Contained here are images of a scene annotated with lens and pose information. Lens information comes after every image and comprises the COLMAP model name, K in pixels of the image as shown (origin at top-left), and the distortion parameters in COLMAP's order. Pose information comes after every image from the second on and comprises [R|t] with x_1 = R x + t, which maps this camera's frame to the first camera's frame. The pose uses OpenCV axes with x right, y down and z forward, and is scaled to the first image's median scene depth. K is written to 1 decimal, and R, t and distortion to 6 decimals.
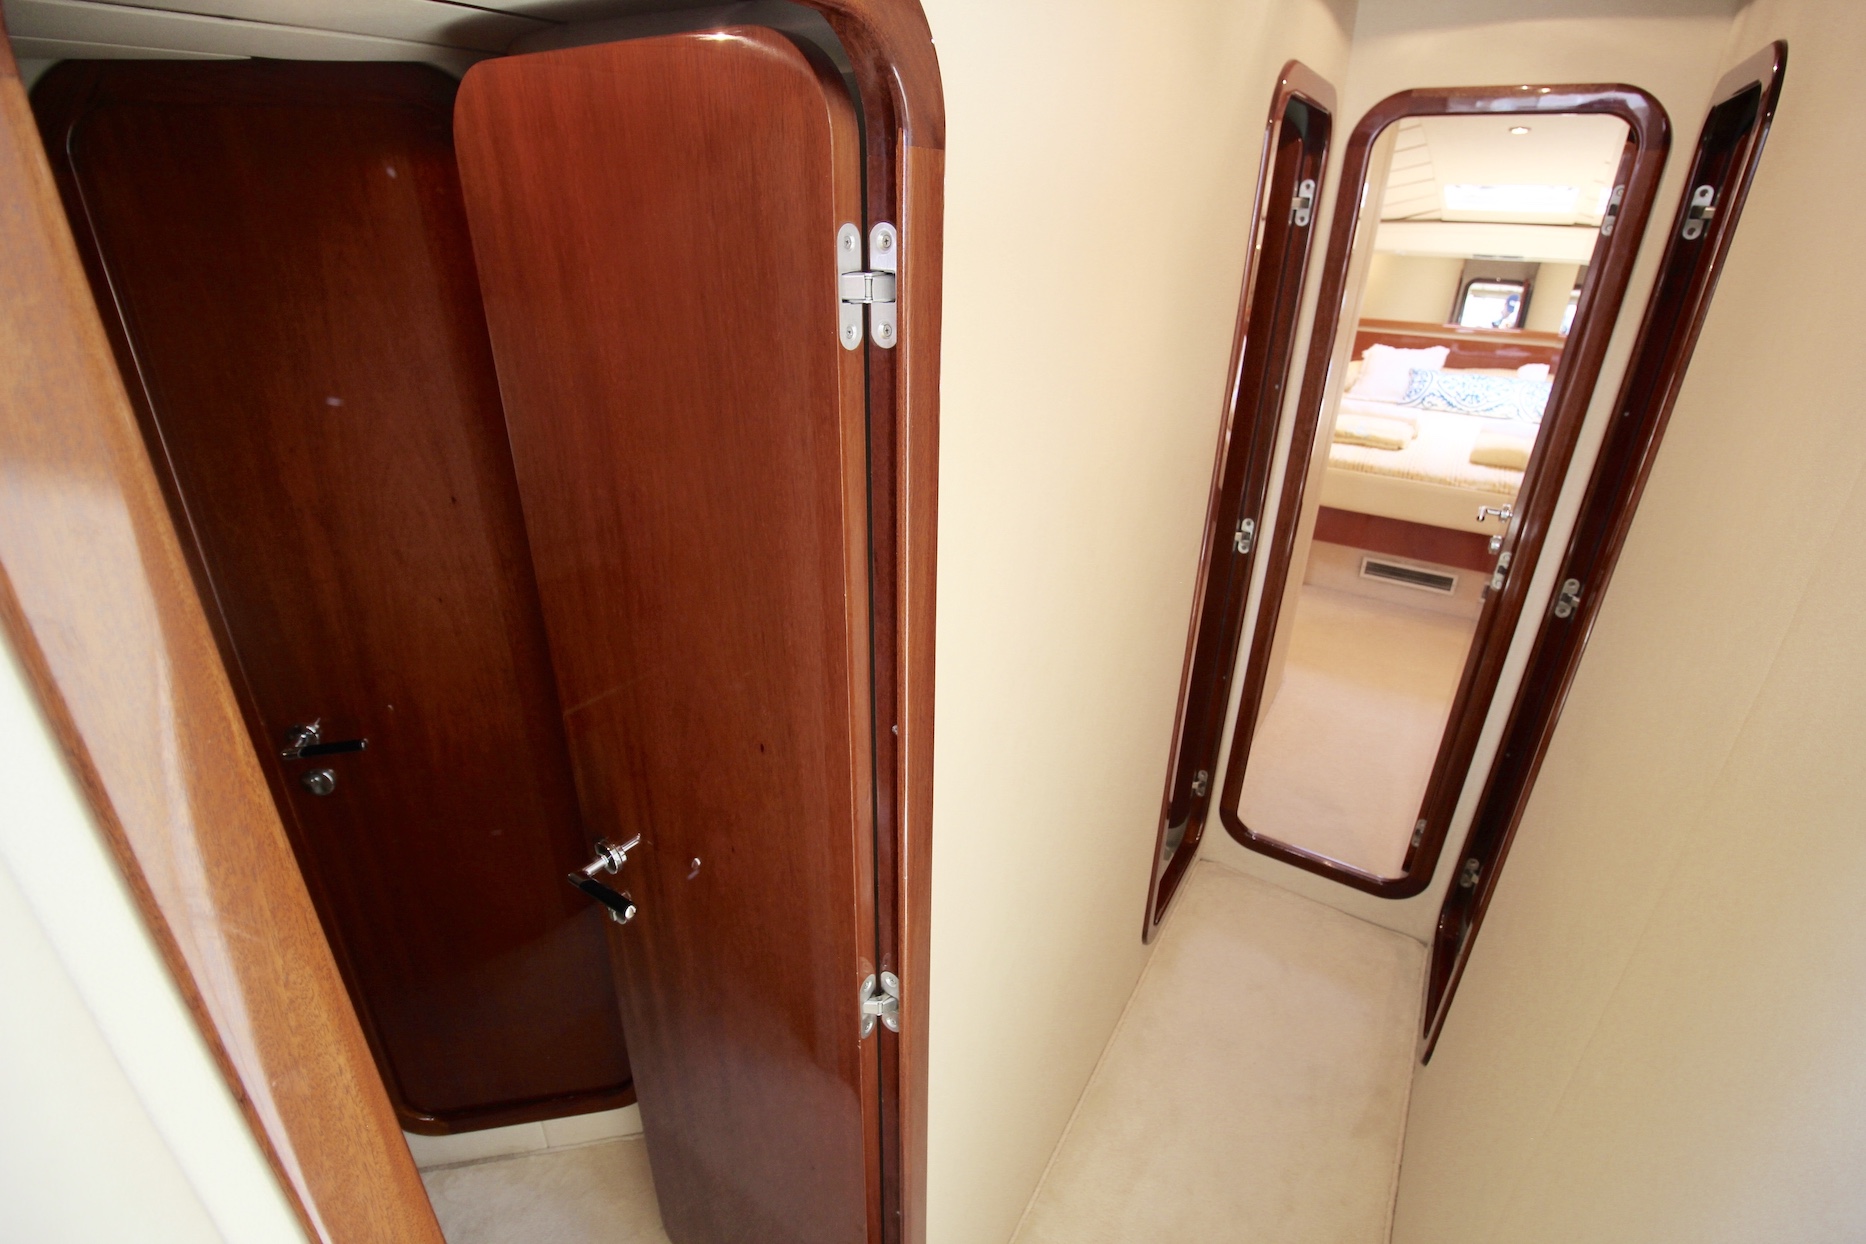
lens RADIAL K [[860.1, 0, 933.5], [0, 860.1, 601.7], [0, 0, 1]] dist [0.002241, -0.015091]
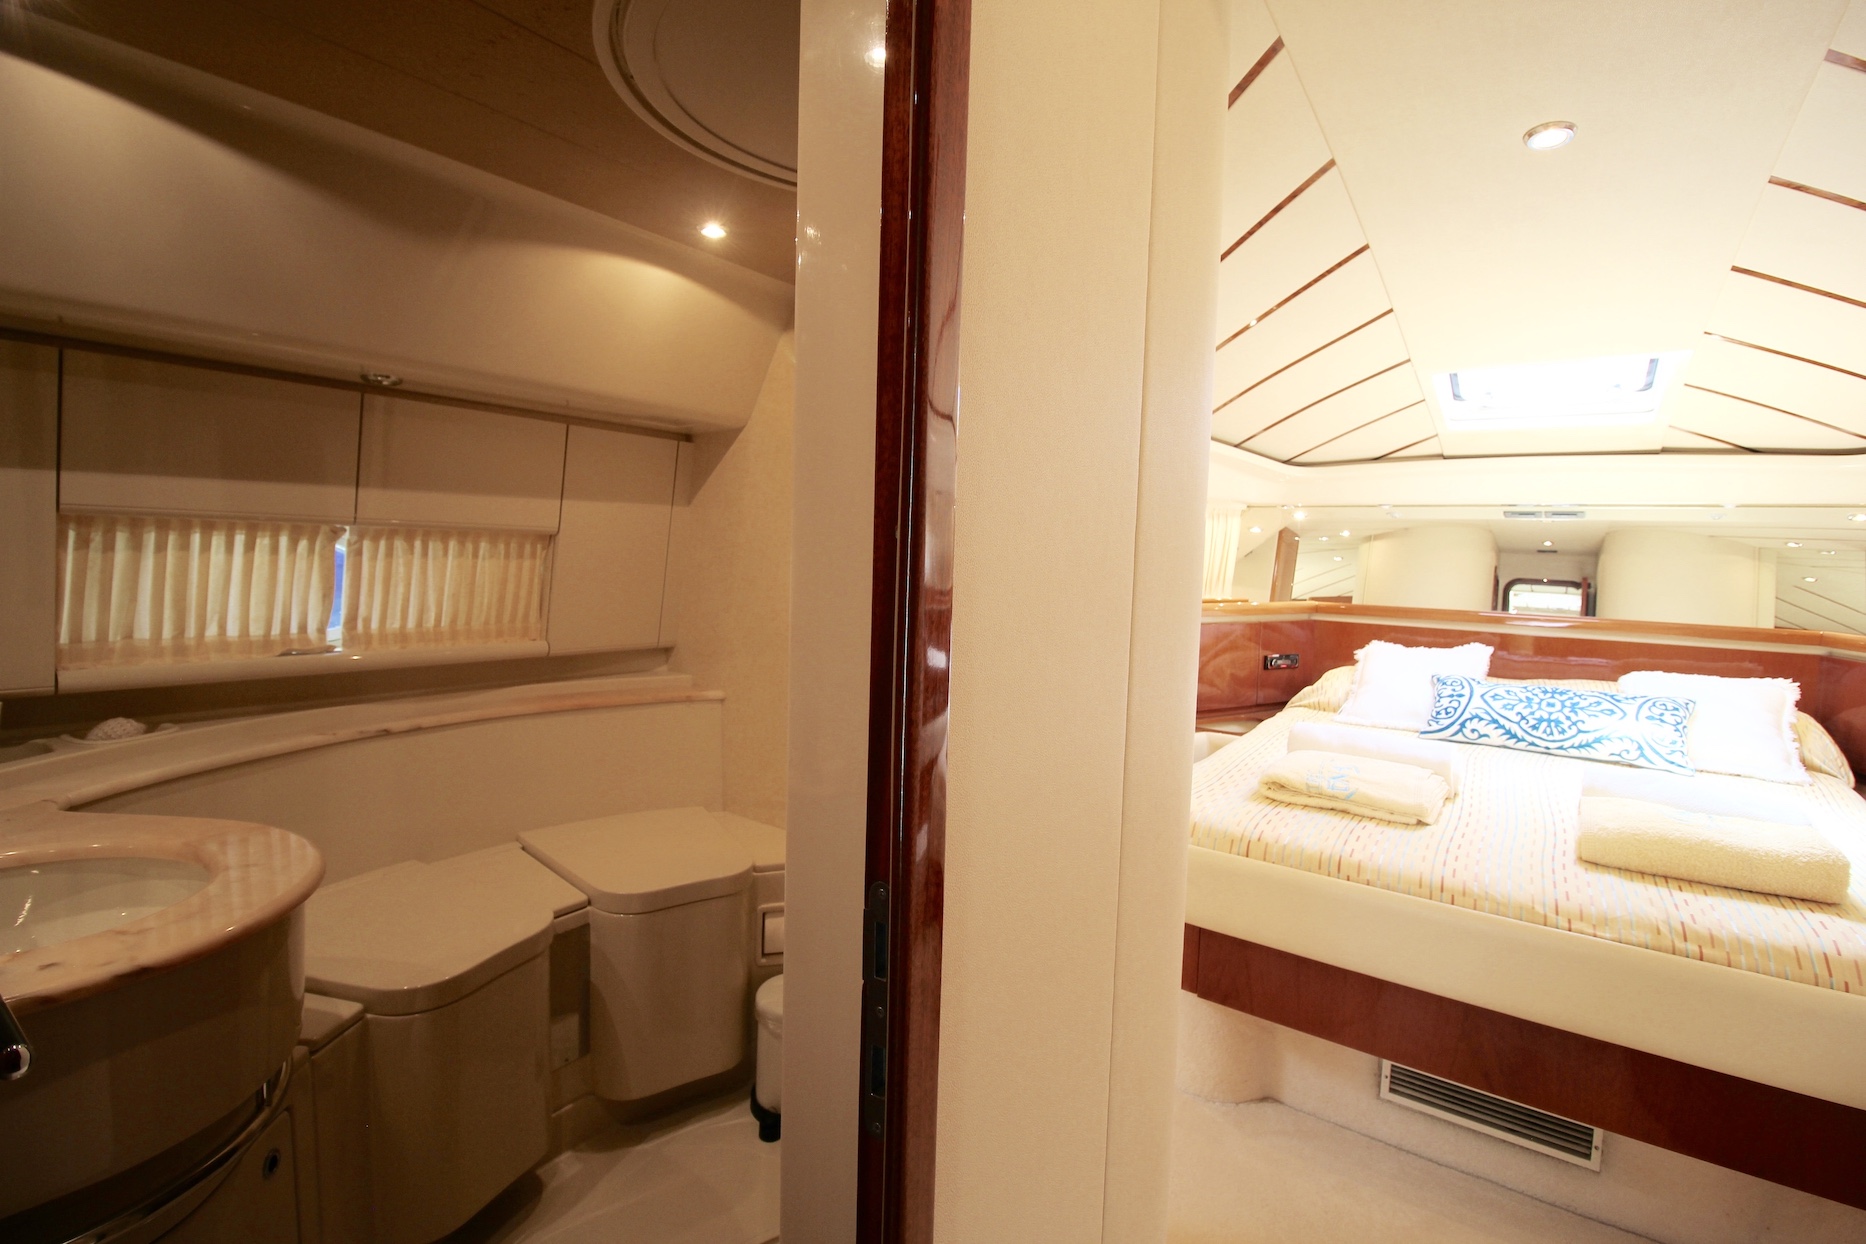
lens RADIAL K [[860.1, 0, 933.5], [0, 860.1, 601.7], [0, 0, 1]] dist [0.002241, -0.015091]
pose [[0.997925, 0.016197, -0.062309, 0.244137], [-0.037334, 0.934077, -0.355114, -0.092821], [0.052449, 0.356704, 0.932744, 0.402973]]
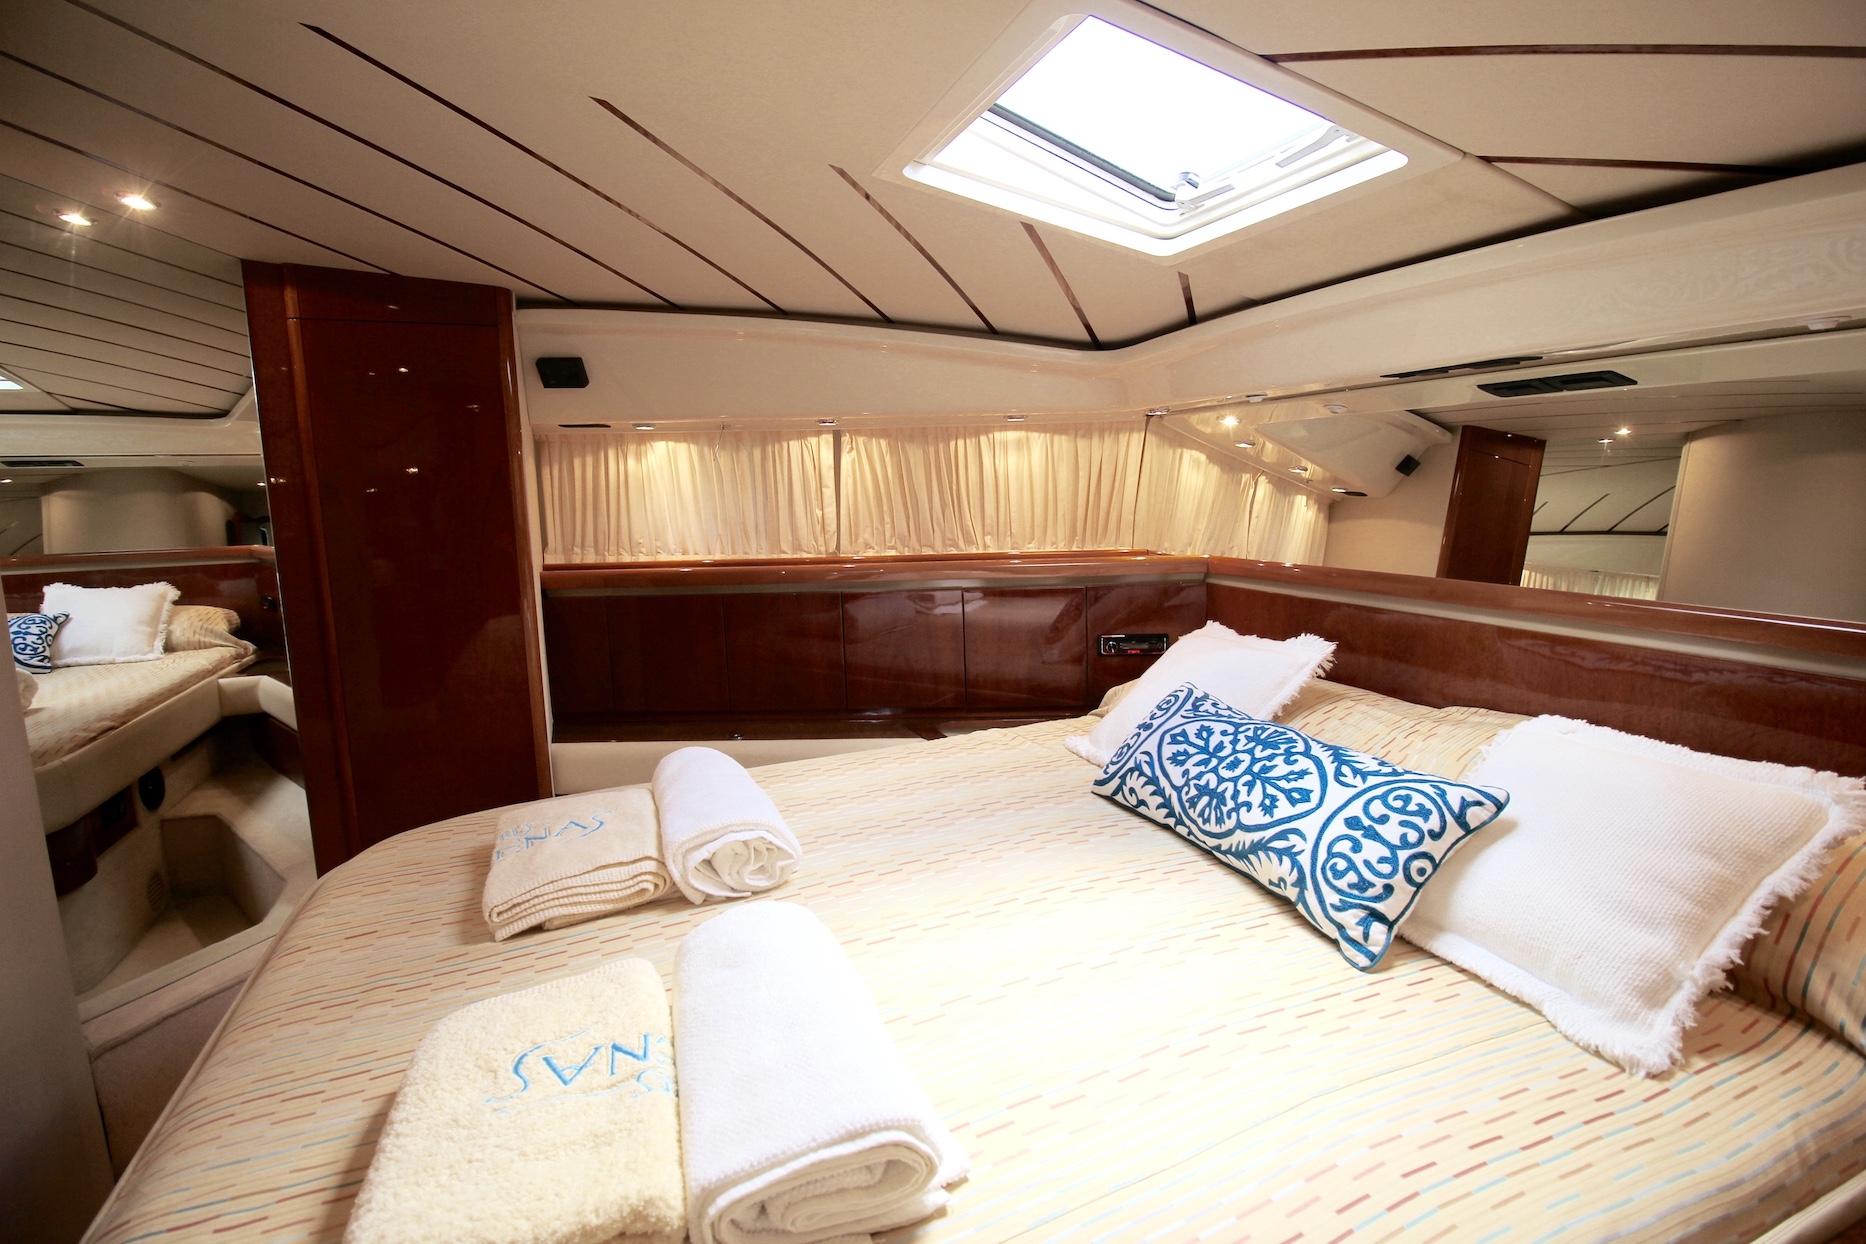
lens RADIAL K [[860.1, 0, 933.5], [0, 860.1, 601.7], [0, 0, 1]] dist [0.002241, -0.015091]
pose [[0.818032, 0.044762, -0.573429, 0.692961], [-0.203828, 0.954827, -0.216239, -0.211928], [0.537846, 0.293771, 0.790202, 0.664641]]
